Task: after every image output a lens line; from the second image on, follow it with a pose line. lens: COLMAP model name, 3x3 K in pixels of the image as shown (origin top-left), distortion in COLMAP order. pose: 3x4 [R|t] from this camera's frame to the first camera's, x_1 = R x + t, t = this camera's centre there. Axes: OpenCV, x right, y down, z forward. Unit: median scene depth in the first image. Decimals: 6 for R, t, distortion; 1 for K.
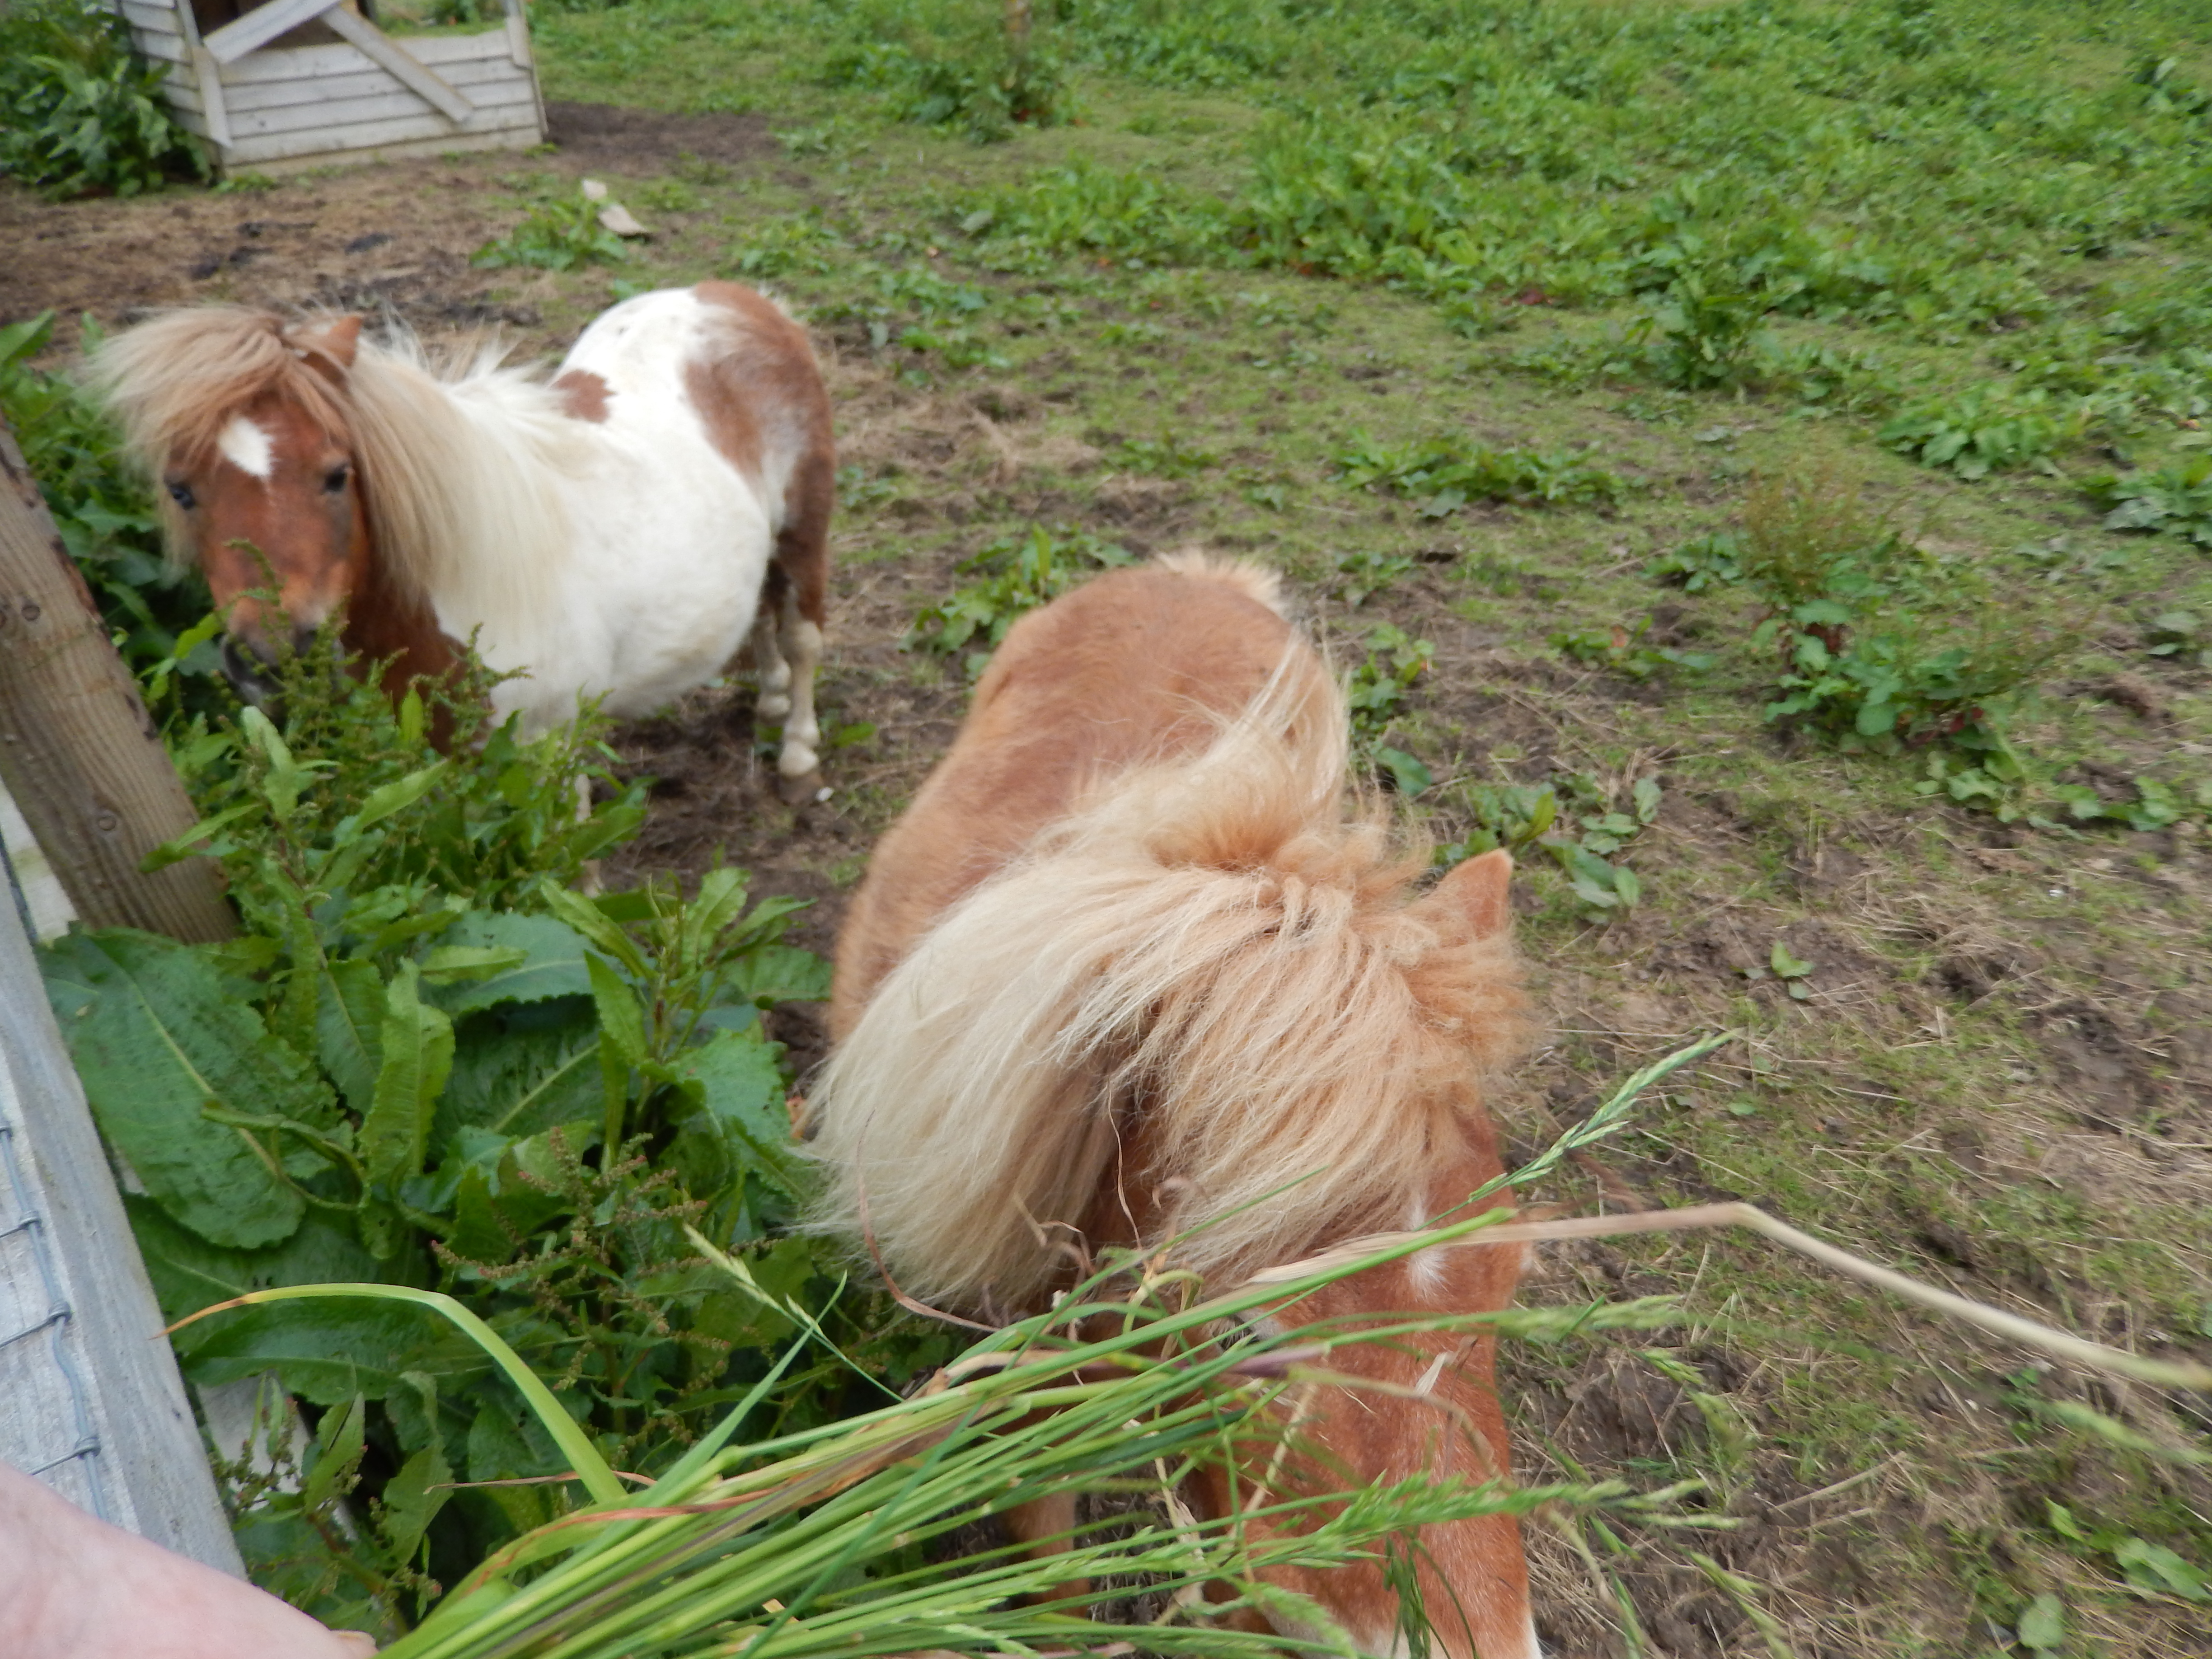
lens RADIAL K [[1632.9, 0, 1107.0], [0, 1632.9, 822.9], [0, 0, 1]] dist [-0.017060, -0.001950]
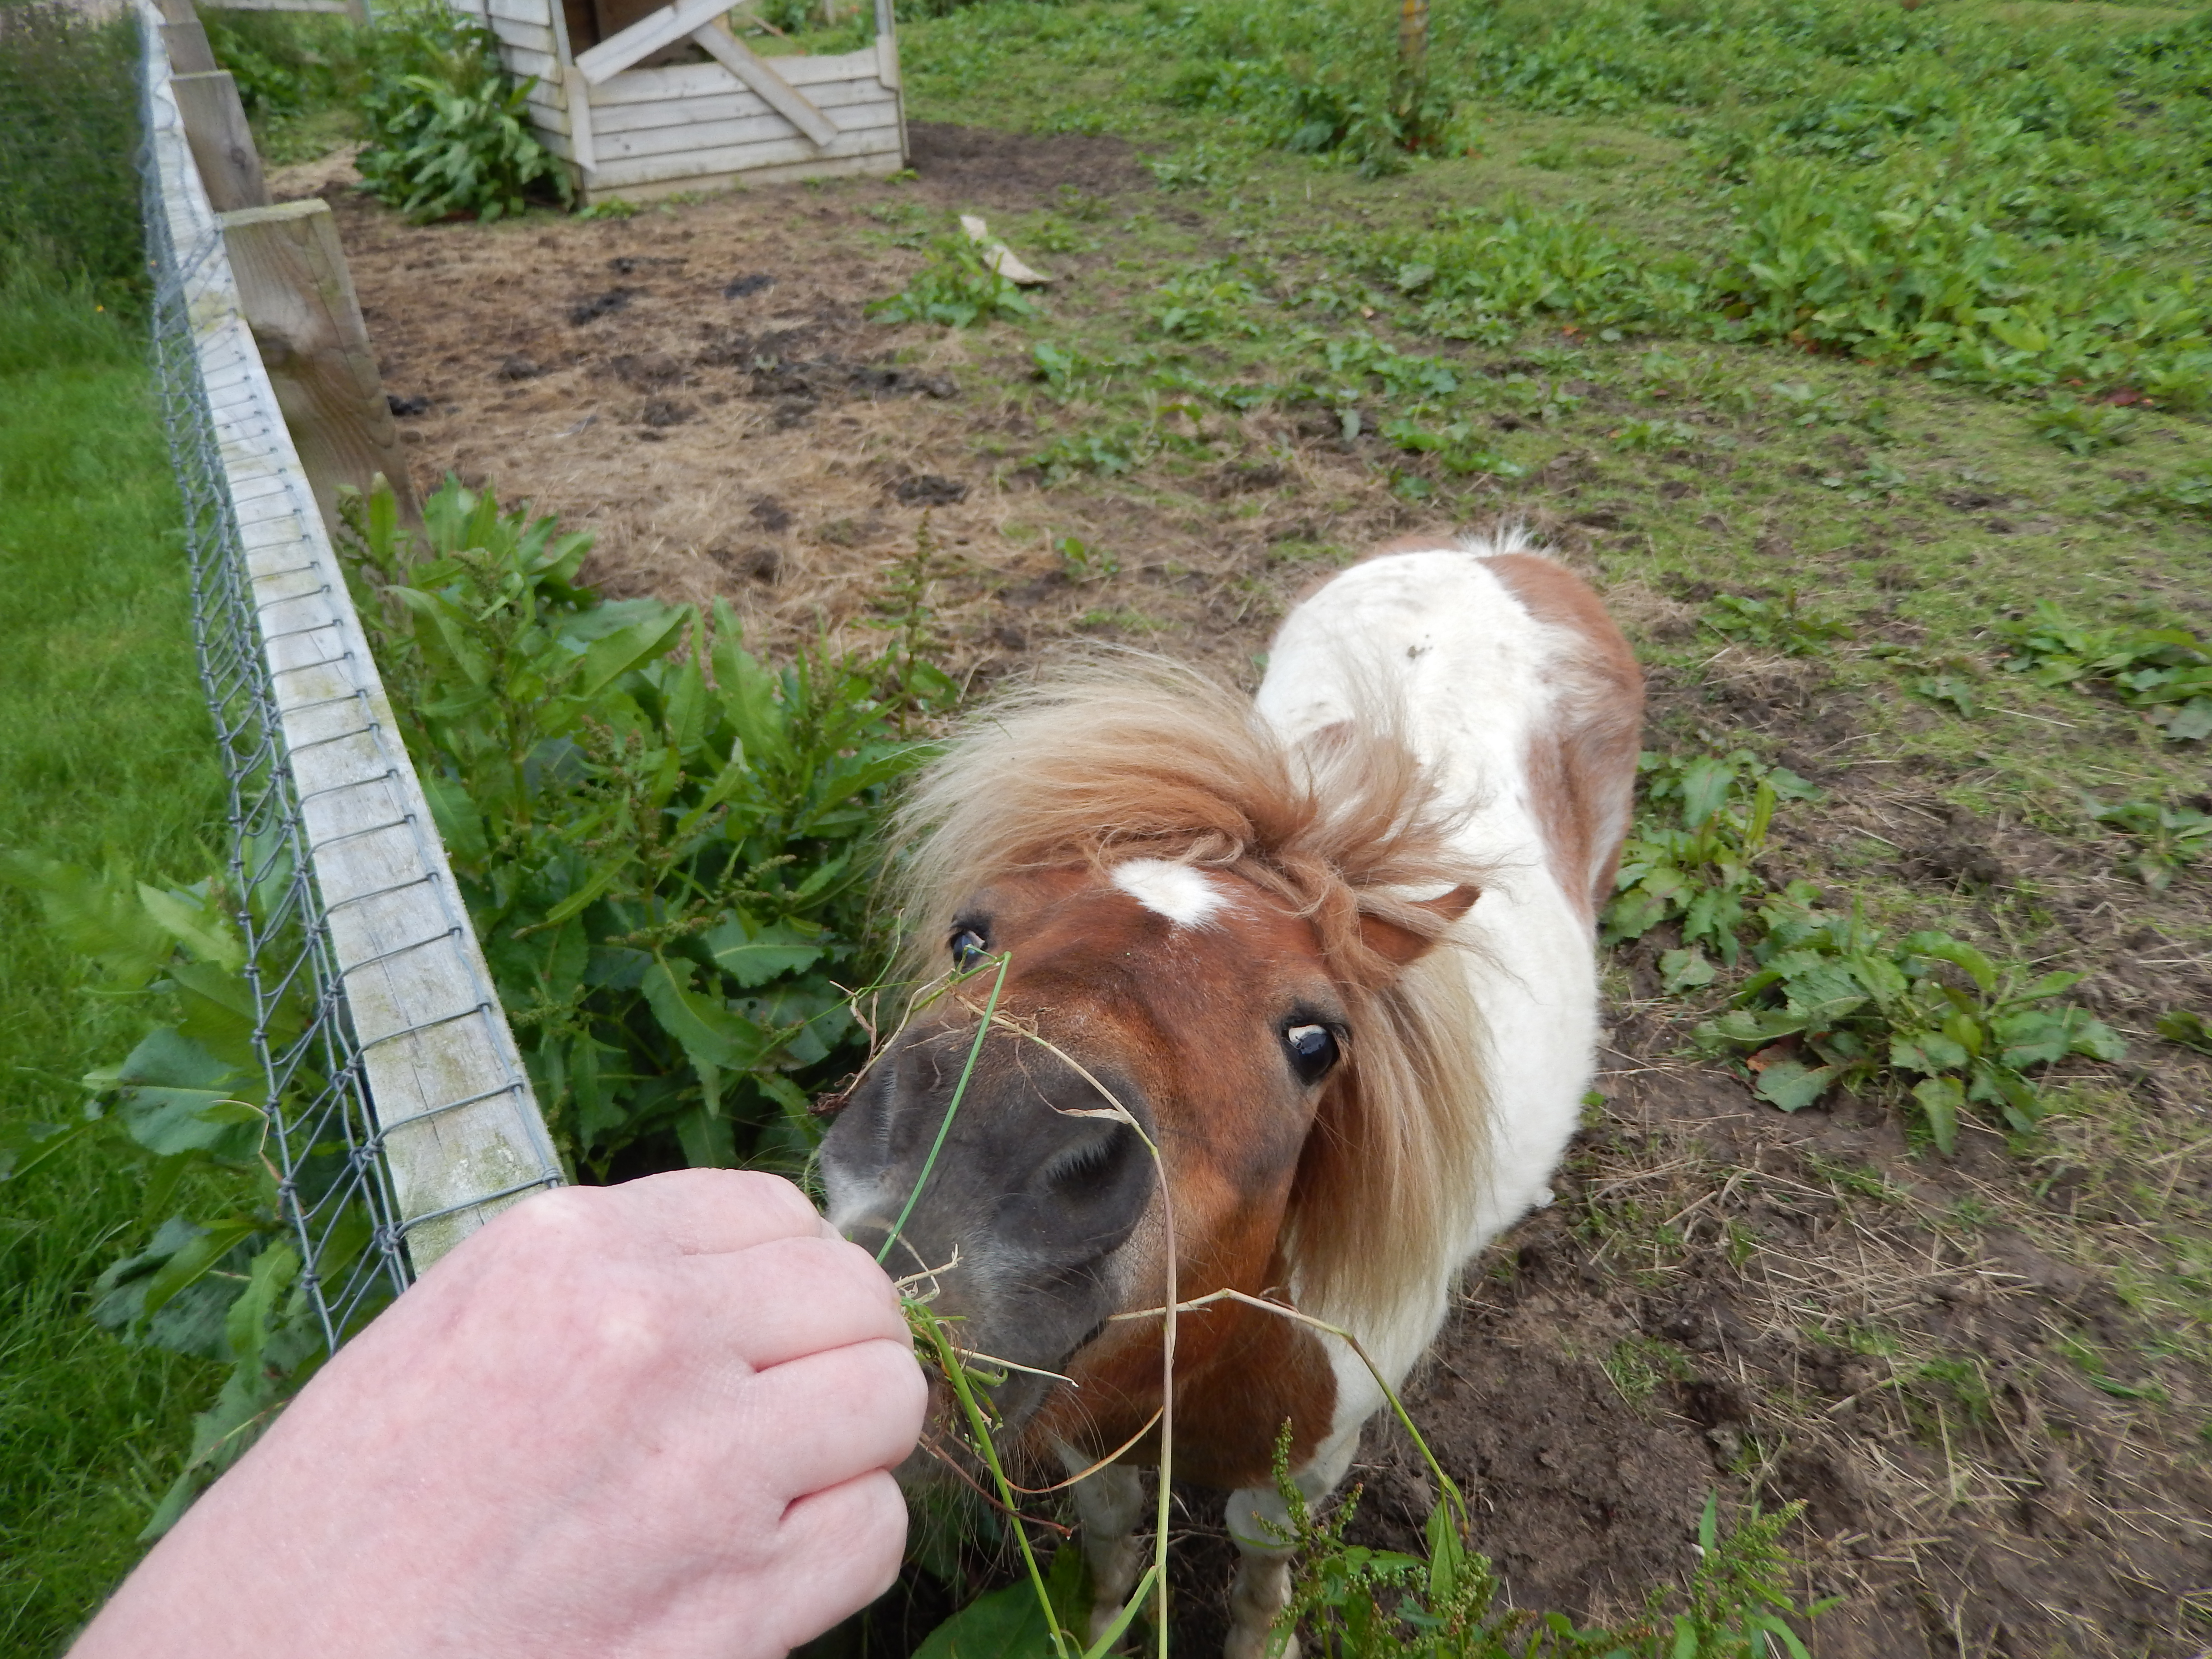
lens RADIAL K [[1632.9, 0, 1107.0], [0, 1632.9, 822.9], [0, 0, 1]] dist [-0.017060, -0.001950]
pose [[0.989148, 0.066138, -0.131195, -0.176902], [-0.066485, 0.997786, 0.001735, -0.108259], [0.131019, 0.007007, 0.991355, 0.180777]]
